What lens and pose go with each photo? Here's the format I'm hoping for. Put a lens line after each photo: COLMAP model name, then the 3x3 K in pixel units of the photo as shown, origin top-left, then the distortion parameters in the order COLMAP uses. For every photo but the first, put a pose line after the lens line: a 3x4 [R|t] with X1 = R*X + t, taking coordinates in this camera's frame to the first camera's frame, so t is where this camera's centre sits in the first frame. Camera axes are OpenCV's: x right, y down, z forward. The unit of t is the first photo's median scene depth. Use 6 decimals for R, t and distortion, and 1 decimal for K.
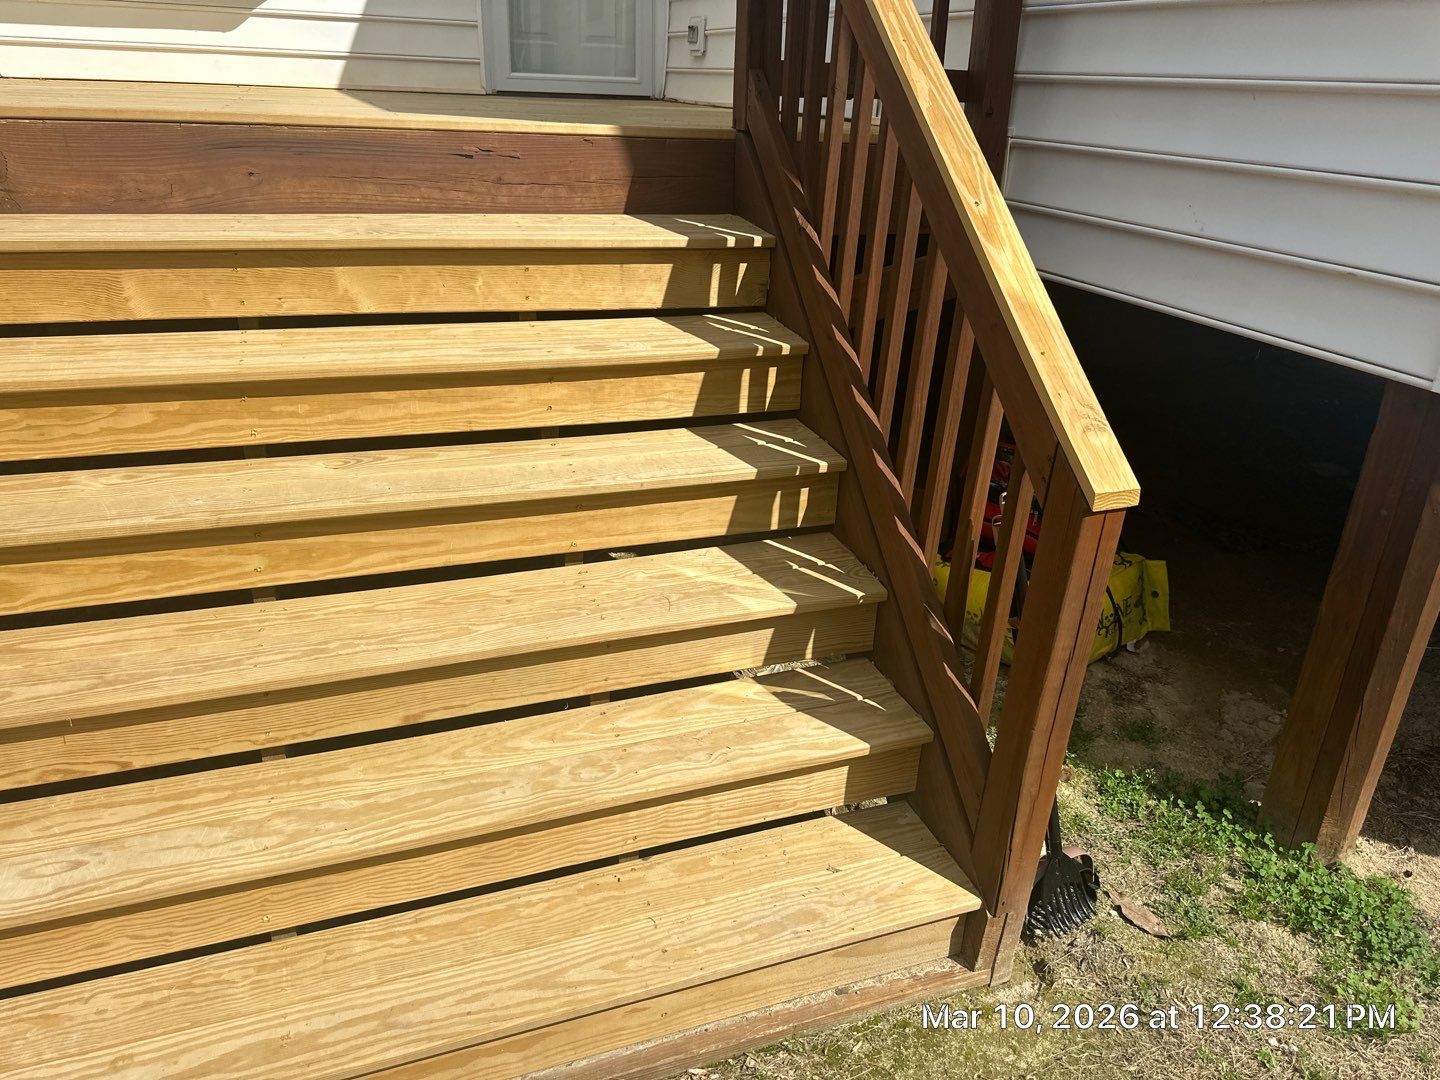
lens RADIAL K [[1054.2, 0, 736.6], [0, 1054.2, 521.6], [0, 0, 1]] dist [0.021321, -0.026655]
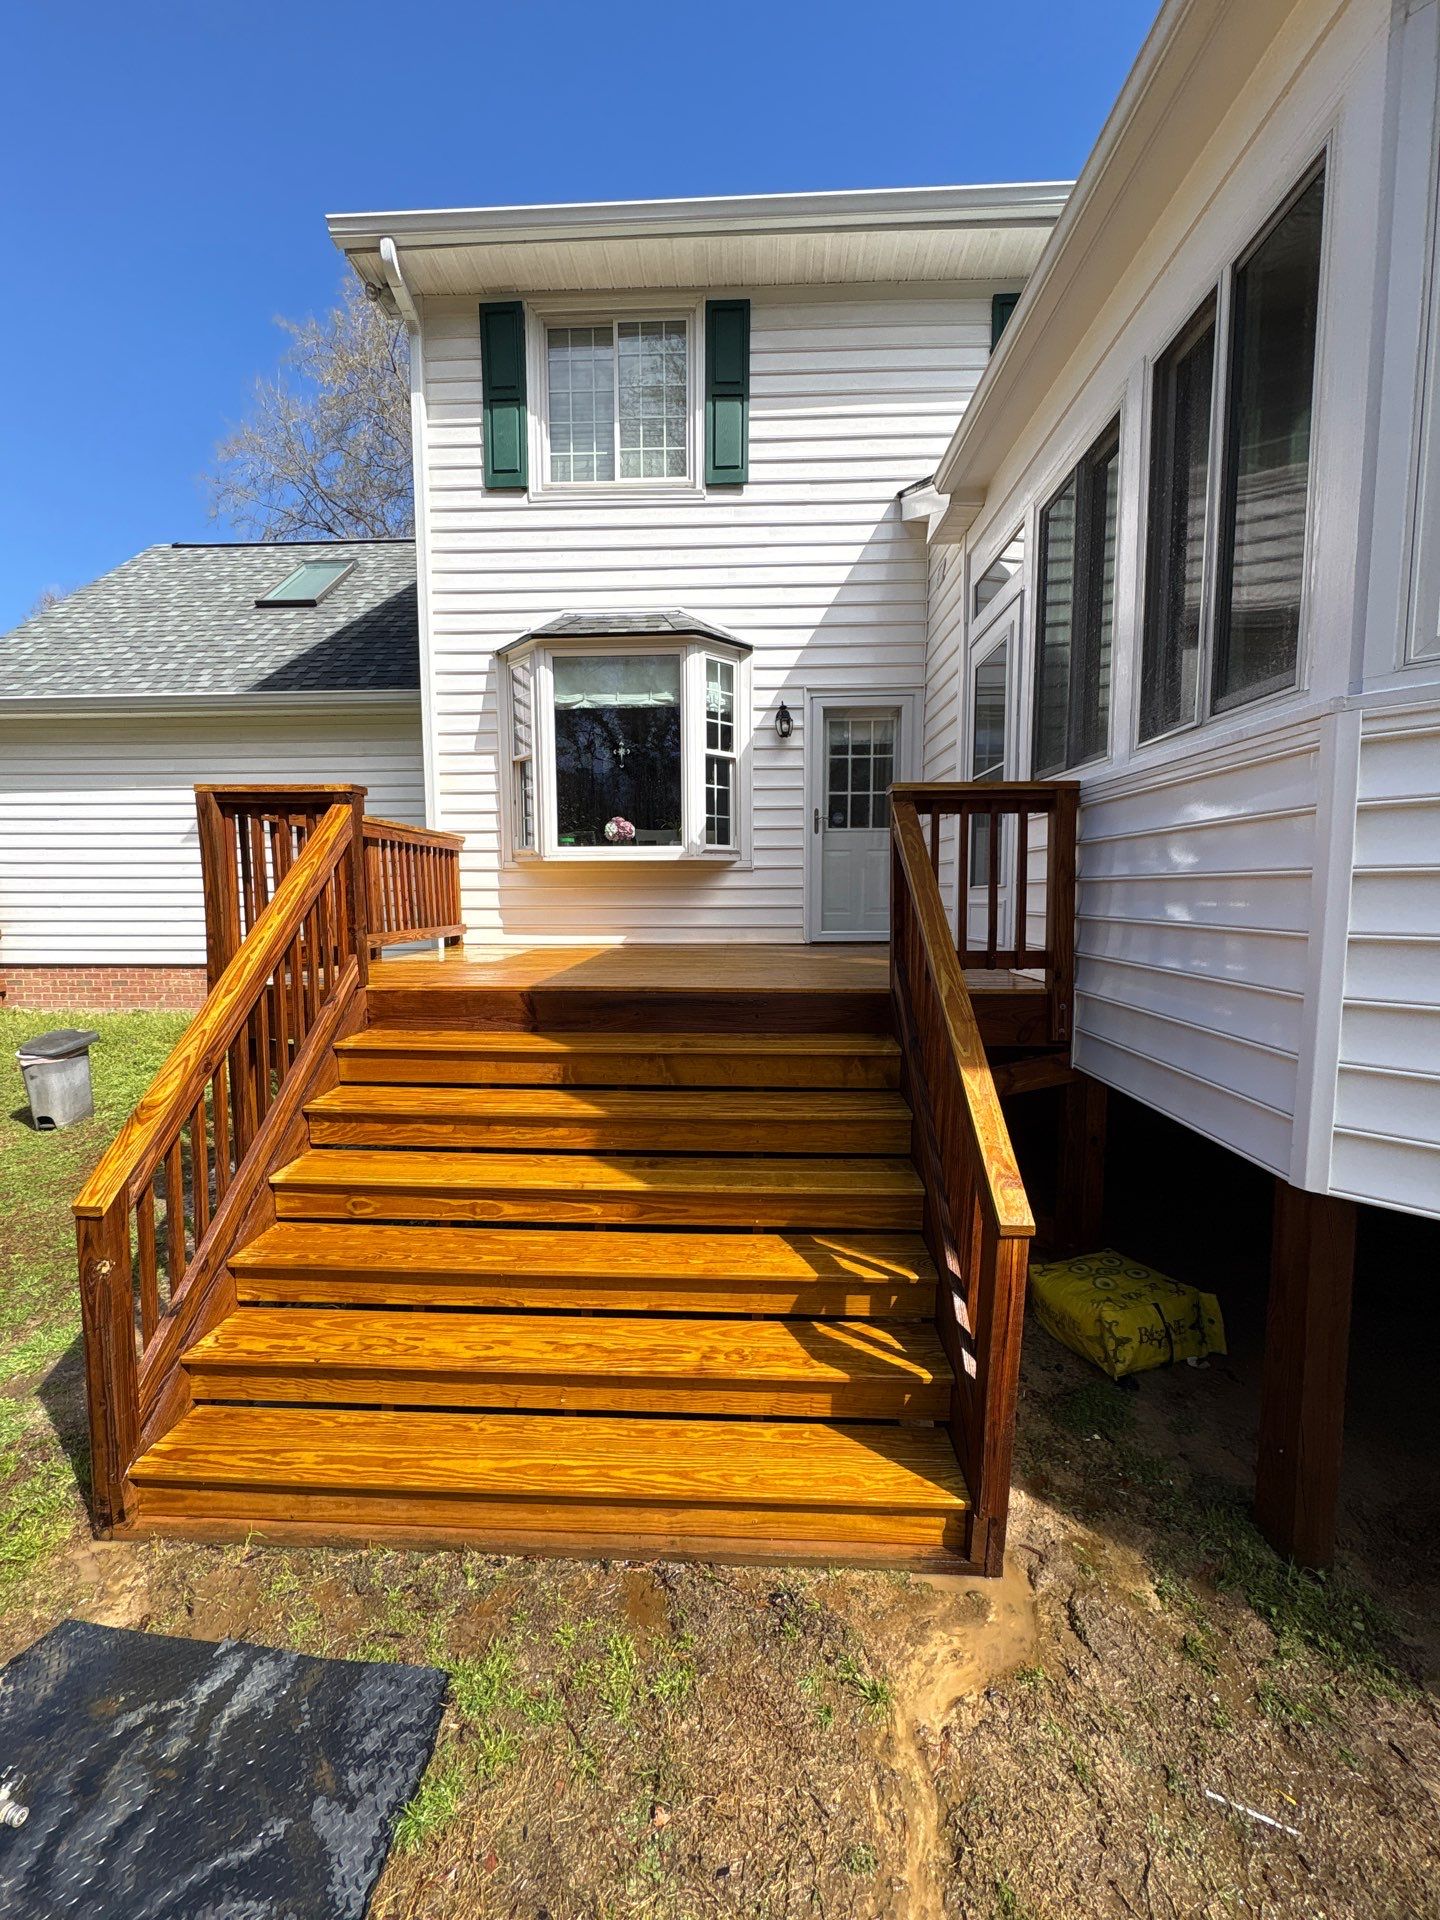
lens RADIAL K [[760.1, 0, 715.1], [0, 760.1, 952.2], [0, 0, 1]] dist [-0.000045, 0.002094]
pose [[0.914199, -0.017238, -0.404899, 0.346200], [-0.115452, 0.946618, -0.300974, -0.016021], [0.388473, 0.321896, 0.863407, -0.321503]]
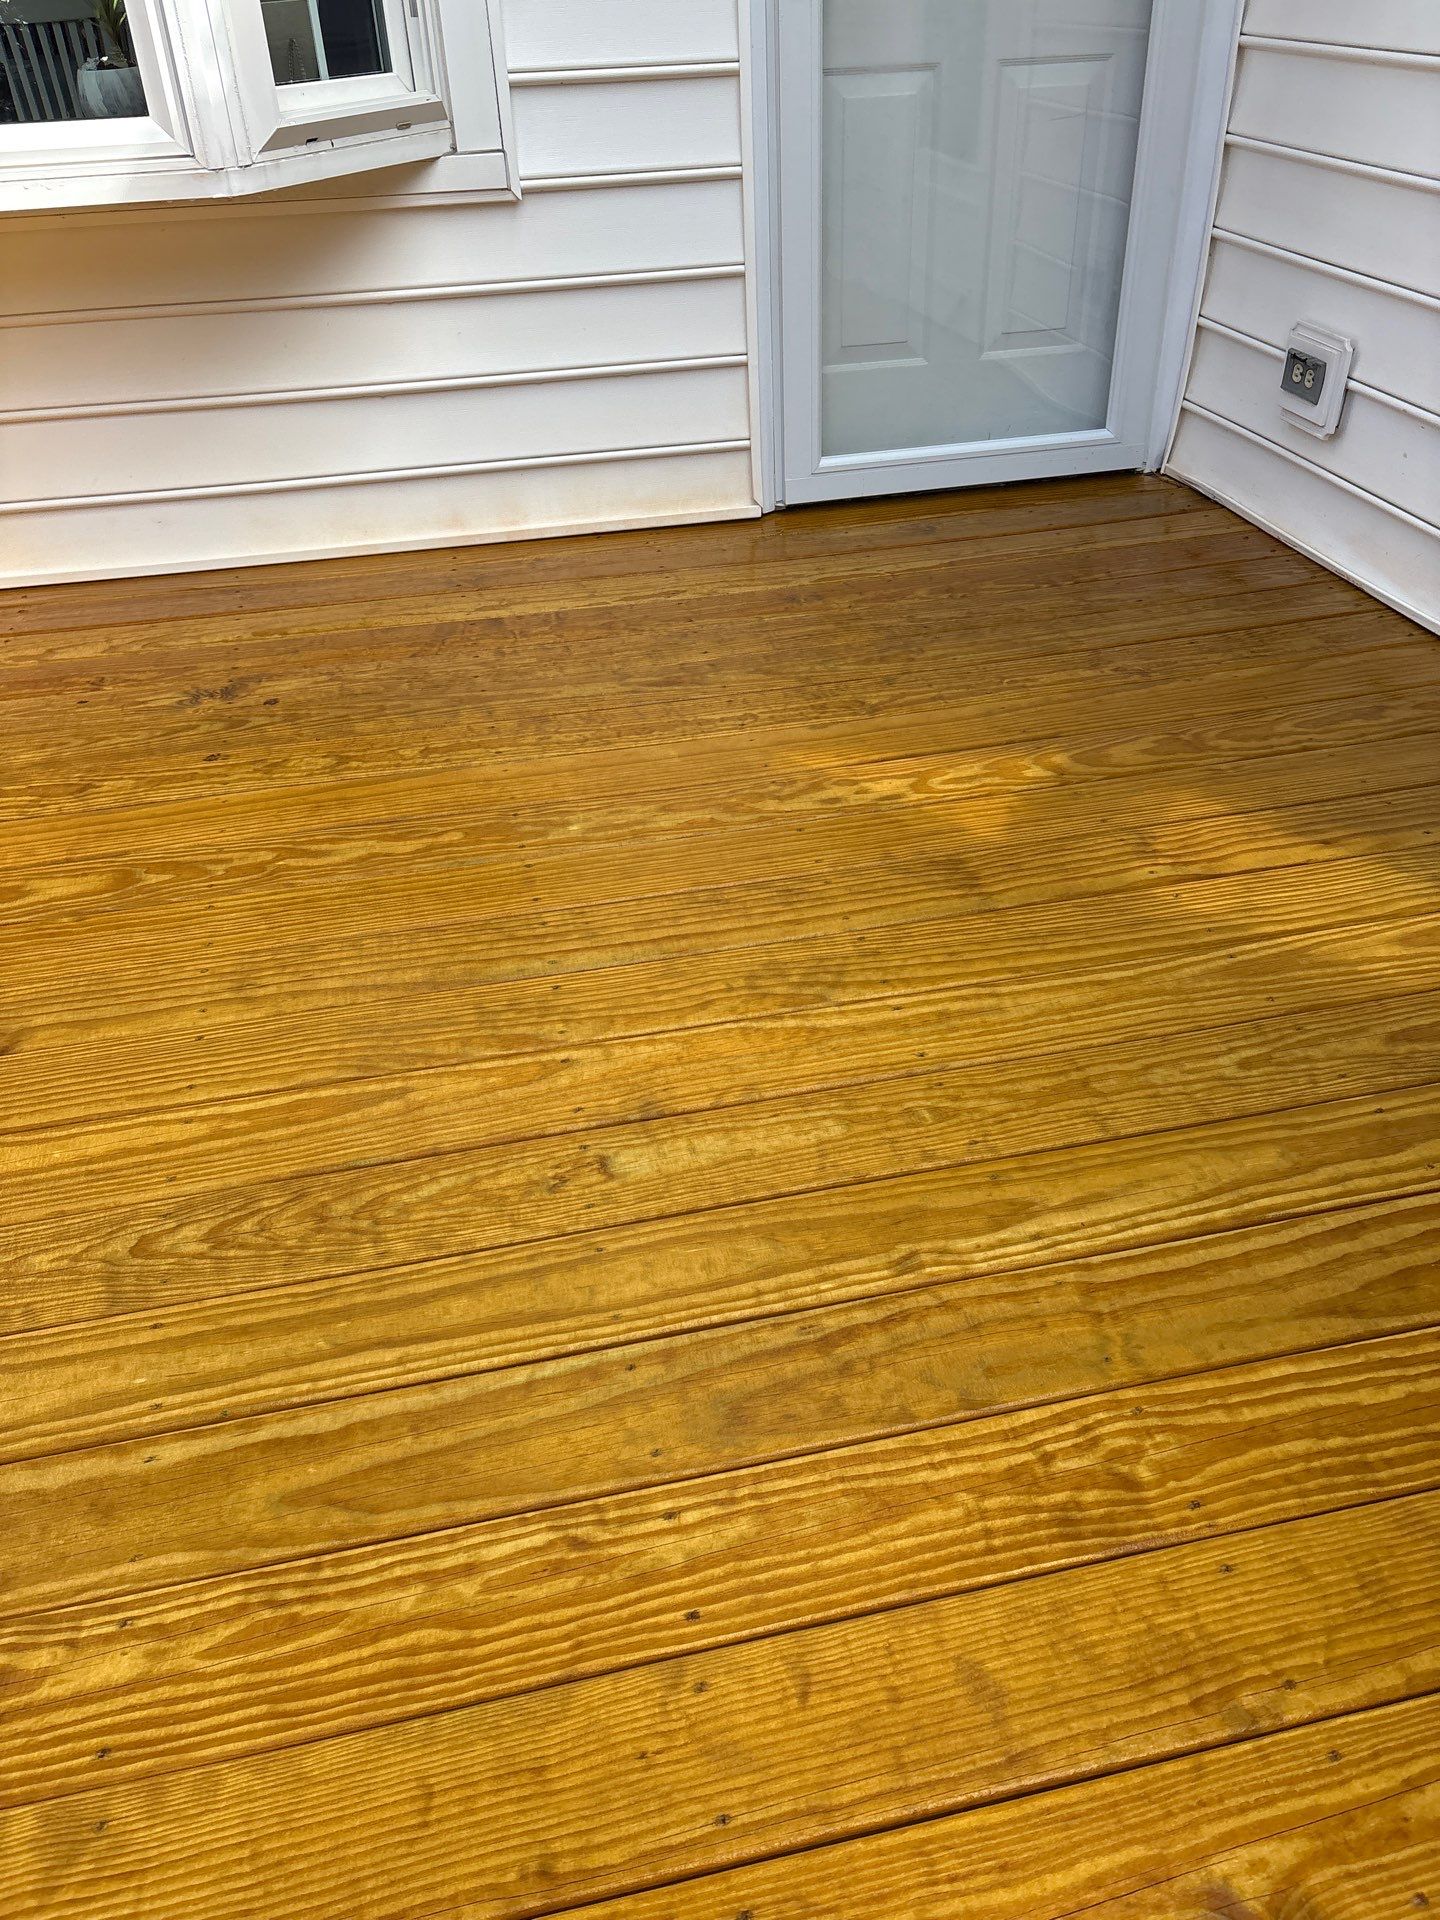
lens RADIAL K [[1448.1, 0, 730.3], [0, 1448.1, 952.4], [0, 0, 1]] dist [0.040923, -0.040506]
pose [[0.986547, 0.026095, -0.161382, -0.427693], [0.007386, 0.979055, 0.203460, -0.990837], [0.163311, -0.201914, 0.965691, 1.096599]]
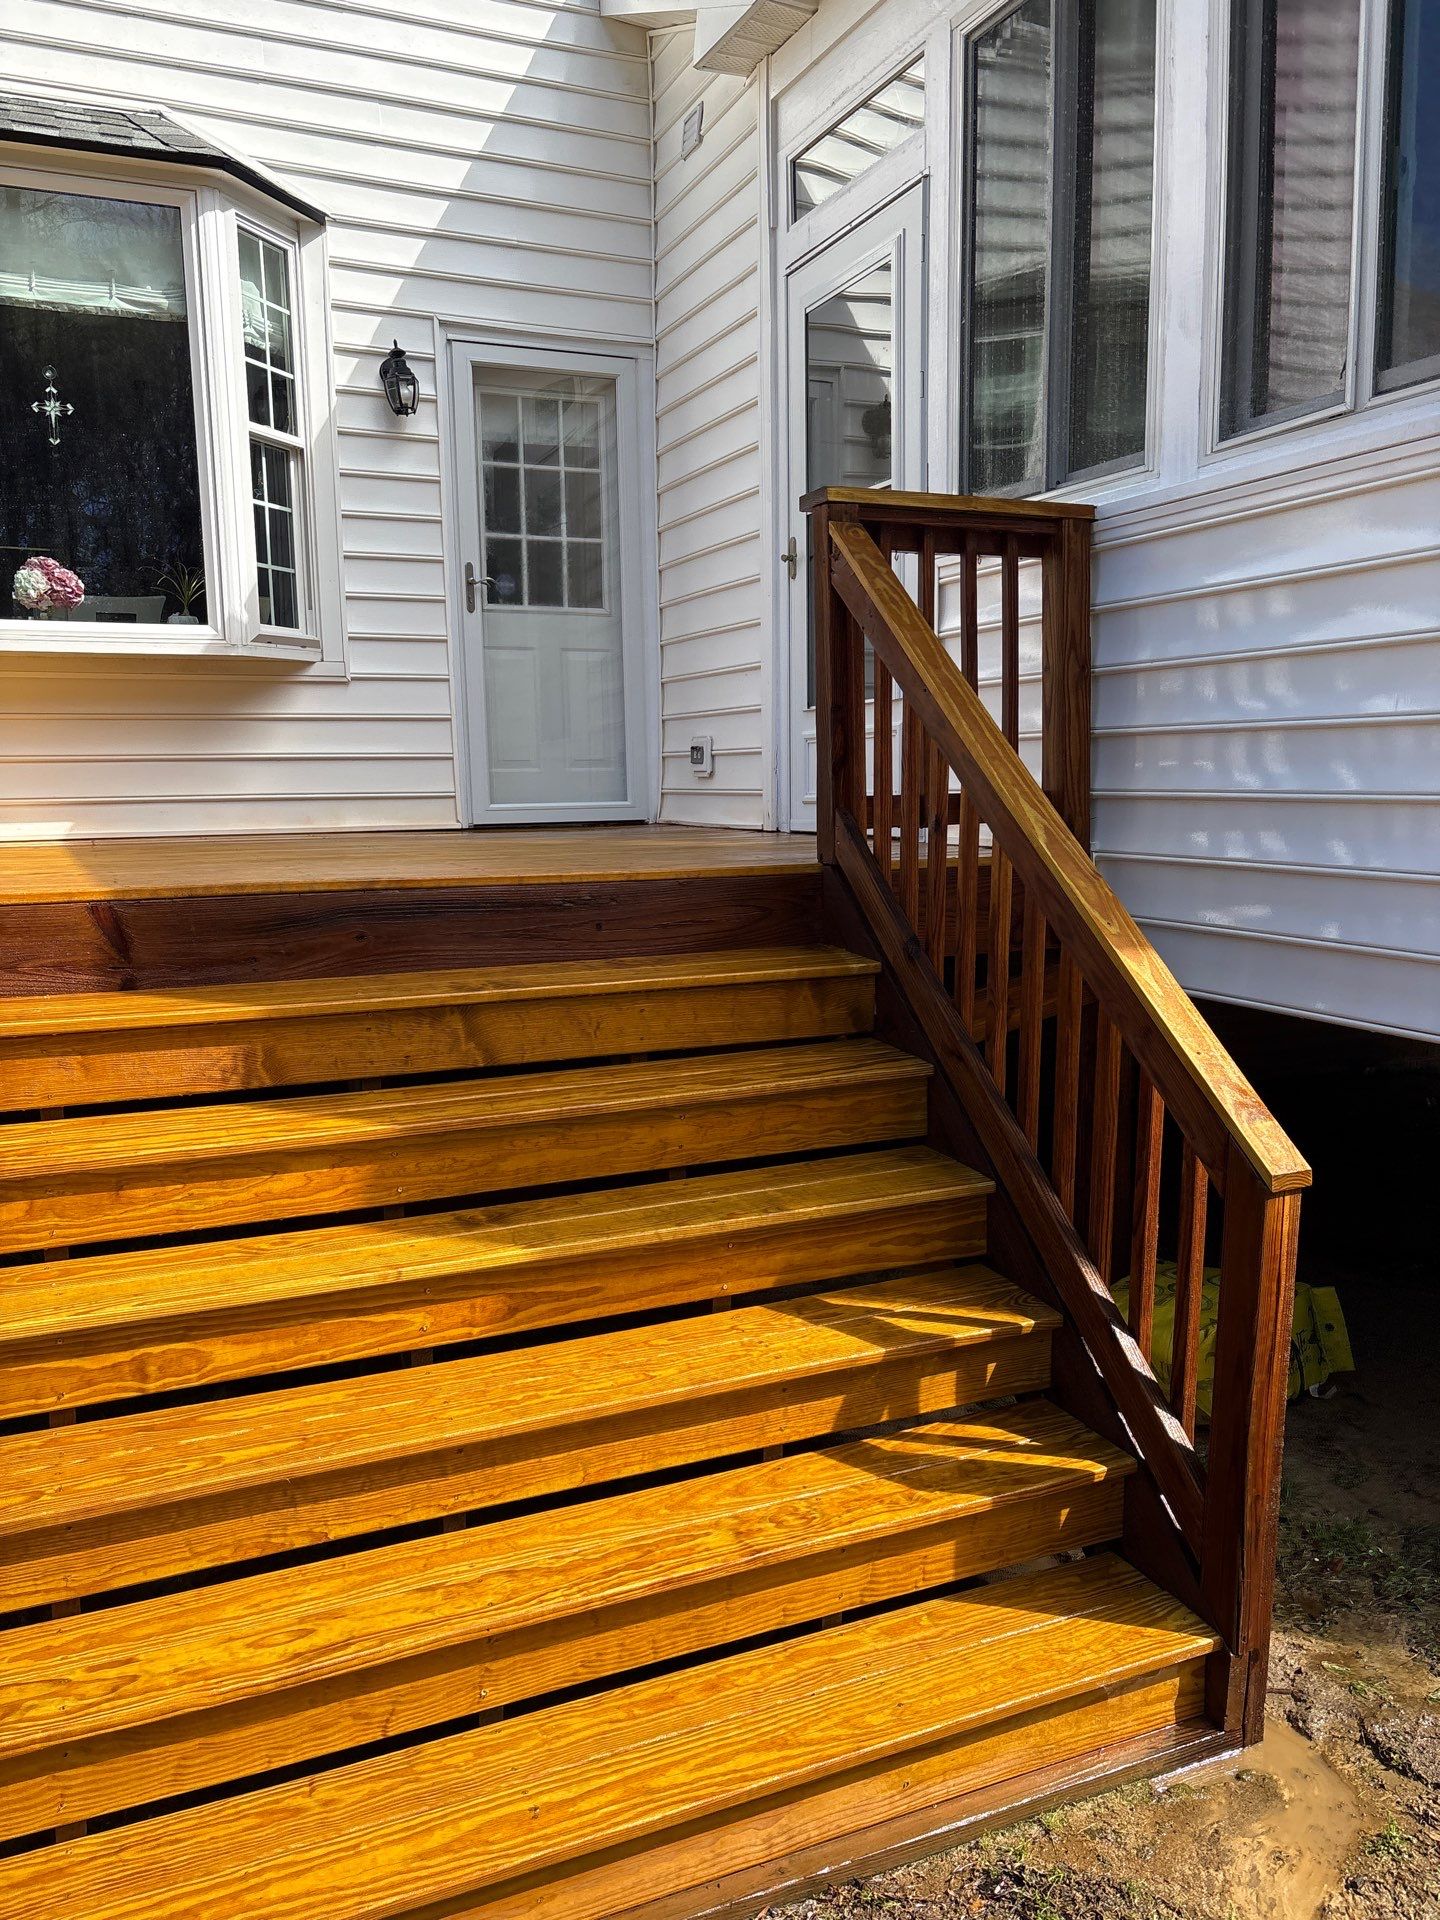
lens RADIAL K [[1448.1, 0, 717.9], [0, 1448.1, 942.5], [0, 0, 1]] dist [0.040923, -0.040506]
pose [[0.997376, -0.063146, 0.035419, -0.210177], [0.070492, 0.958537, -0.276113, 0.094688], [-0.016515, 0.277885, 0.960472, -0.384992]]
